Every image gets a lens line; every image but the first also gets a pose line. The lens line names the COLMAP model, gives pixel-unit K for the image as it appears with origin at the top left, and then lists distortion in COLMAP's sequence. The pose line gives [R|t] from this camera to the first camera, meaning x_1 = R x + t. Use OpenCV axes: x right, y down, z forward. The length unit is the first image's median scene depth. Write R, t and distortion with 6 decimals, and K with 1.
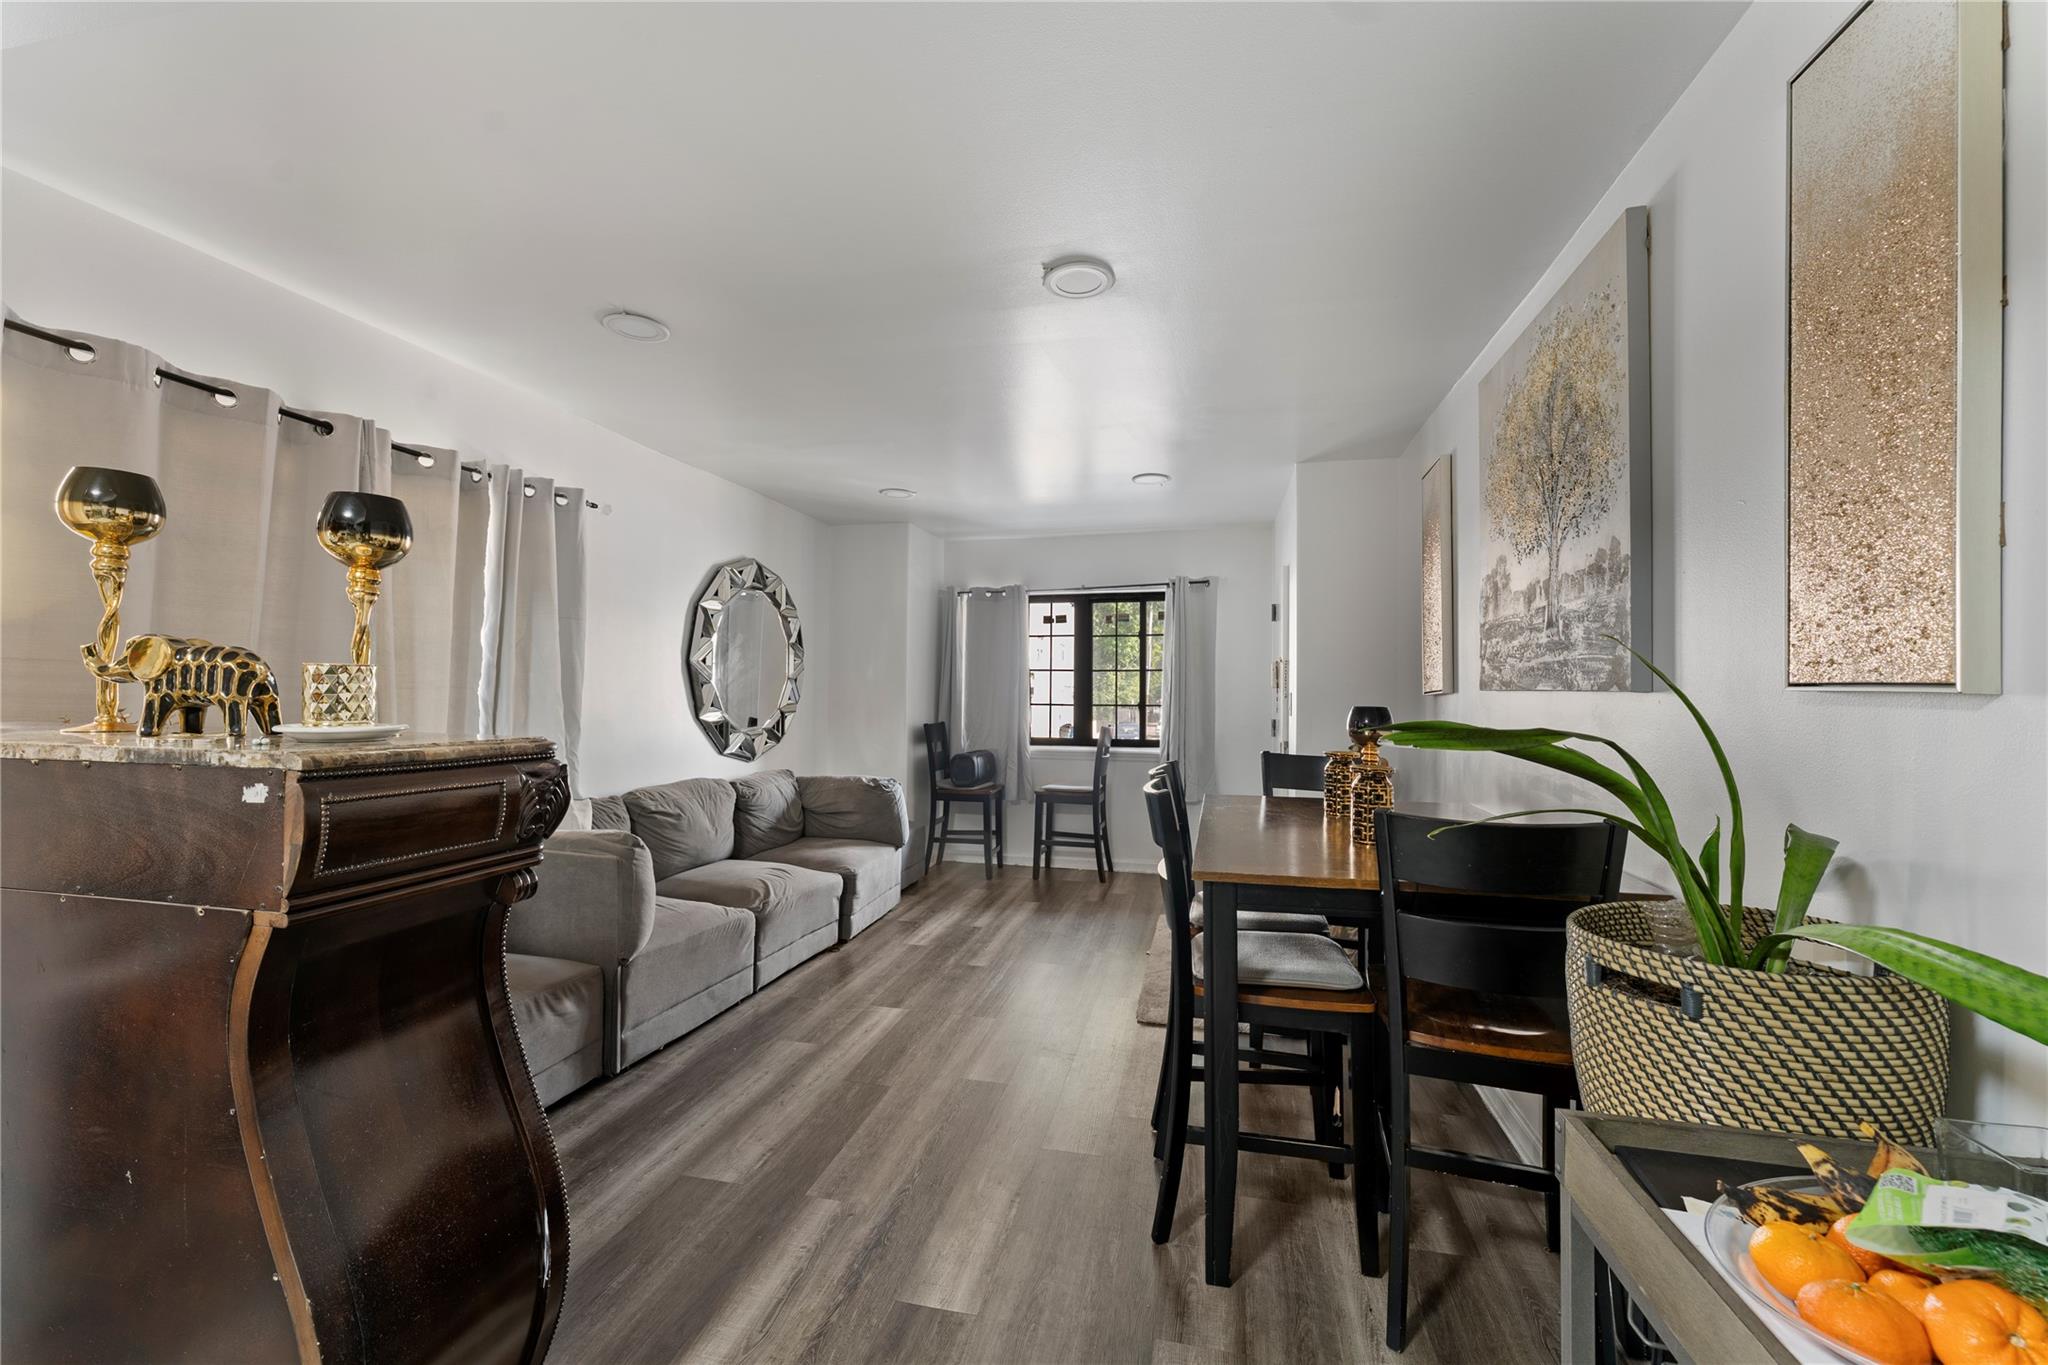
lens RADIAL K [[821.5, 0, 1020.4], [0, 821.5, 689.6], [0, 0, 1]] dist [0.002048, 0.000156]
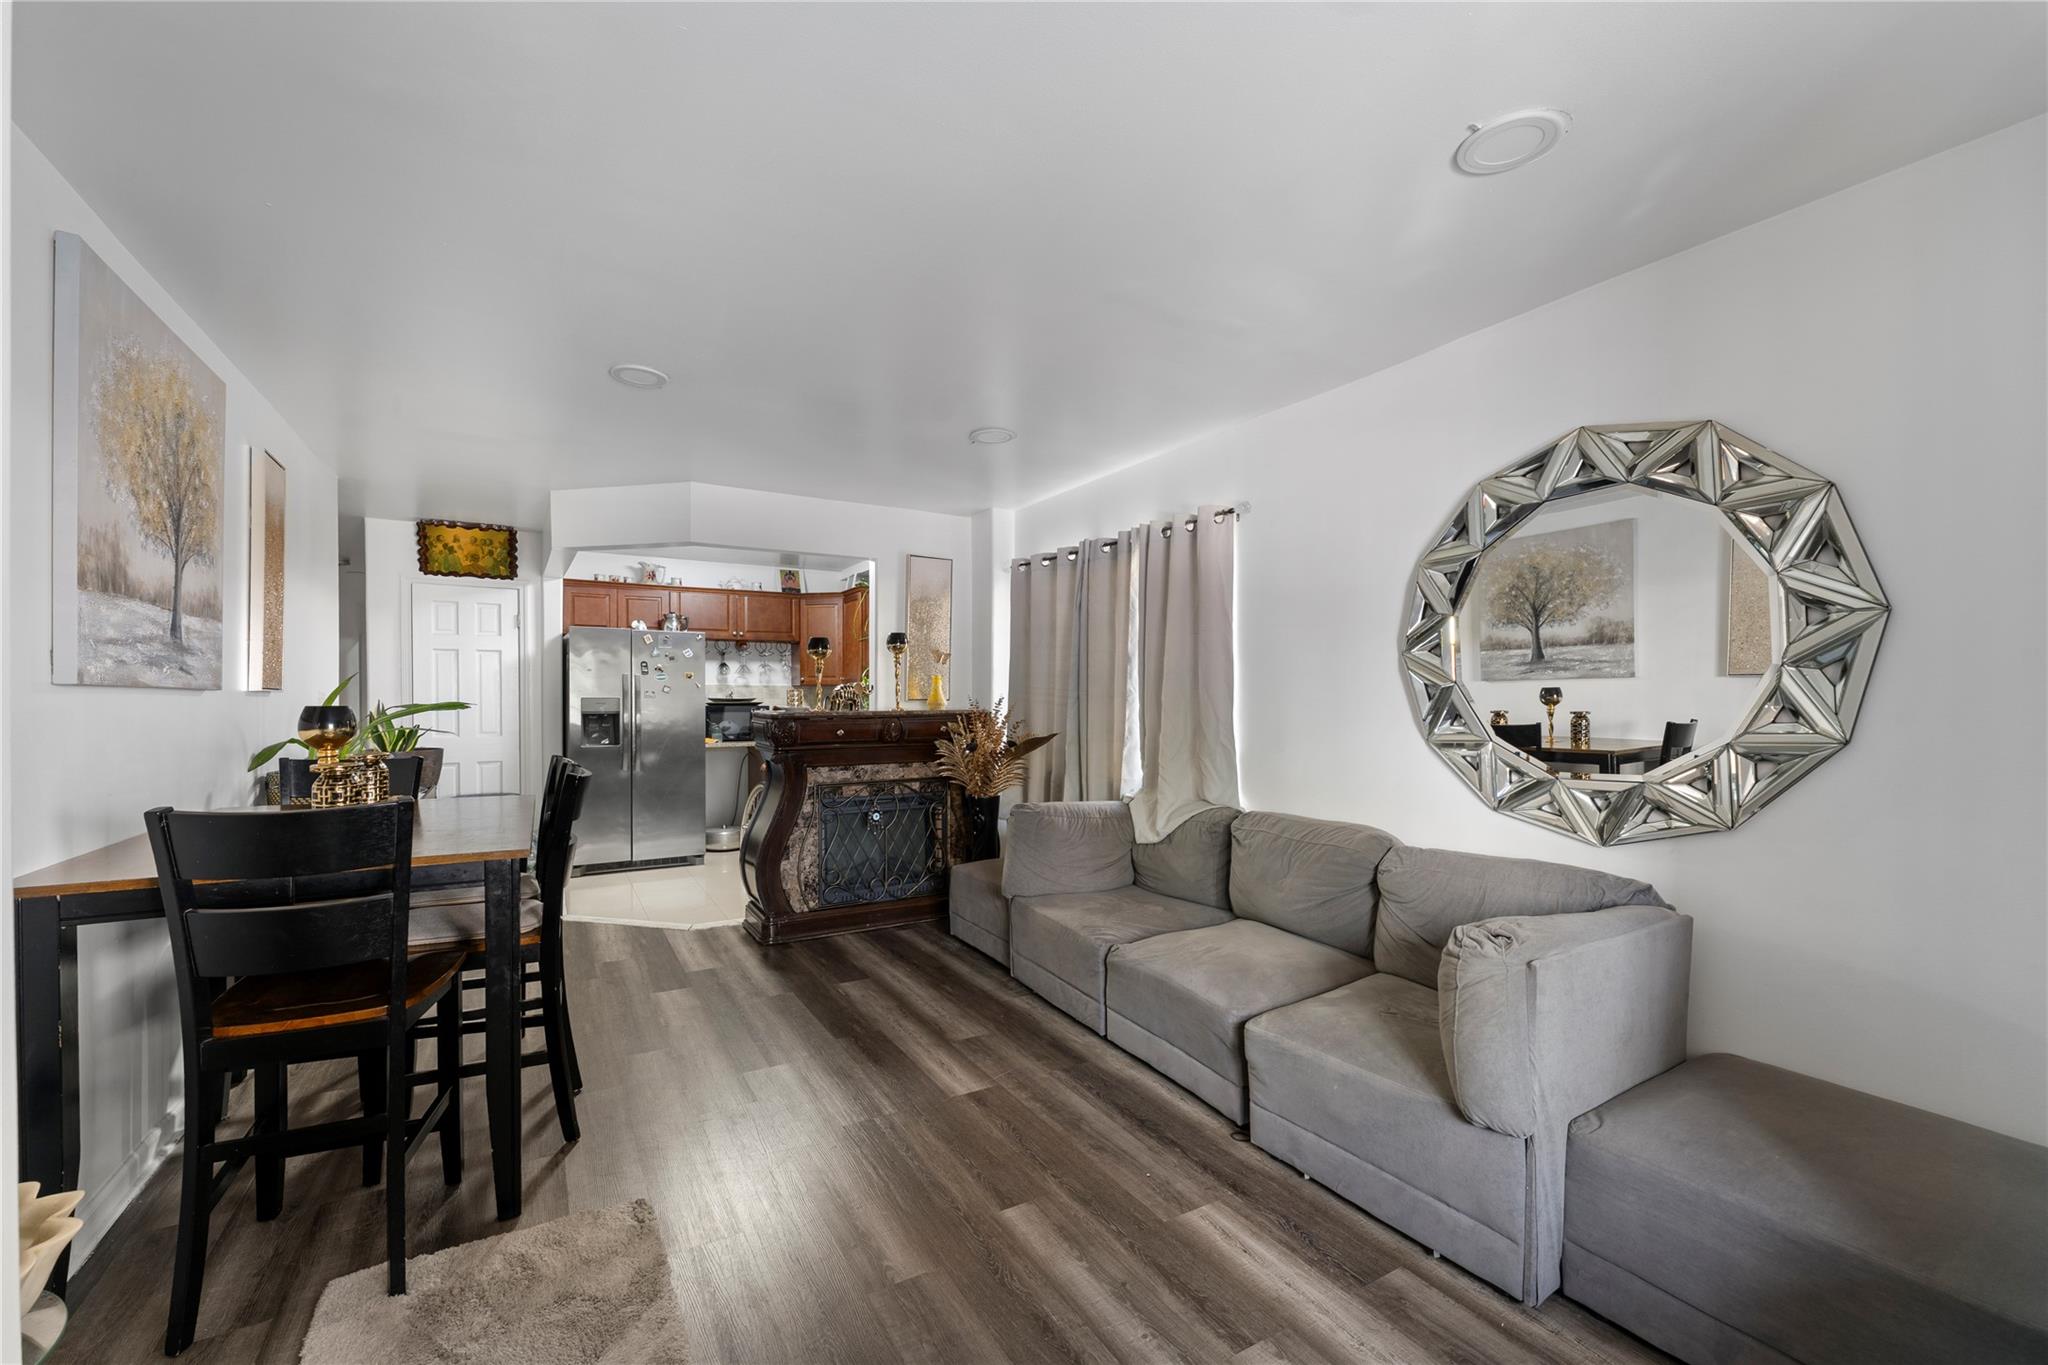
lens RADIAL K [[859.7, 0, 1018.9], [0, 859.7, 693.8], [0, 0, 1]] dist [-0.000757, -0.000048]
pose [[-0.736345, -0.012883, -0.676484, 0.314311], [-0.004068, 0.999885, -0.014614, 0.013396], [0.676594, -0.008009, -0.736313, 1.378382]]
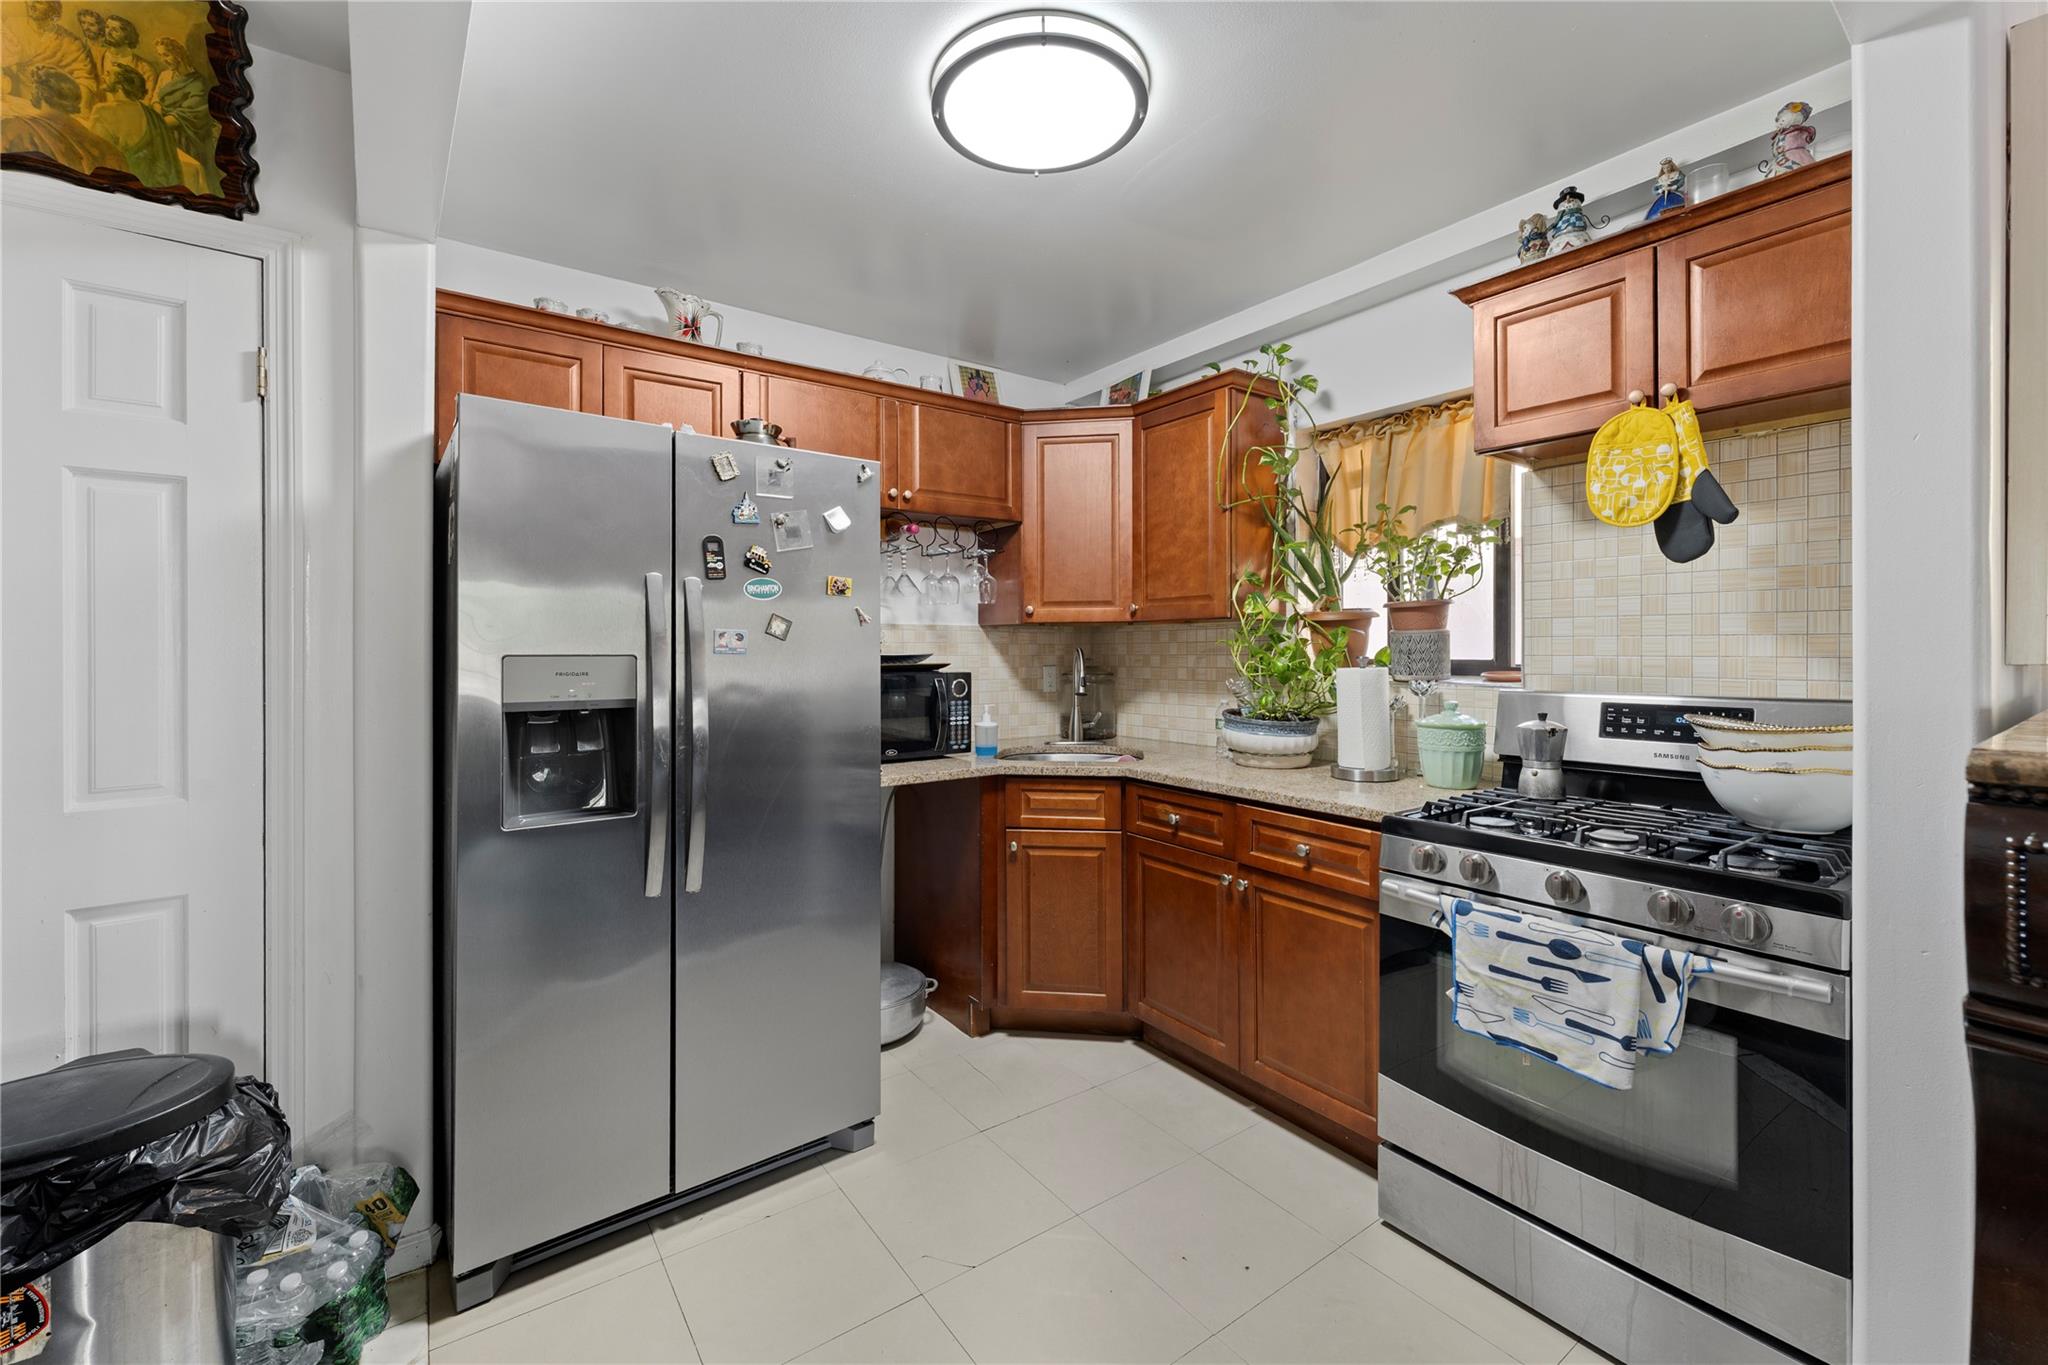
lens RADIAL K [[840.9, 0, 1016.5], [0, 840.9, 642.4], [0, 0, 1]] dist [-0.007372, -0.000508]
pose [[-0.670025, -0.017714, -0.742127, 0.000754], [-0.002234, 0.999759, -0.021846, 0.004409], [0.742335, -0.012979, -0.669903, 0.234661]]
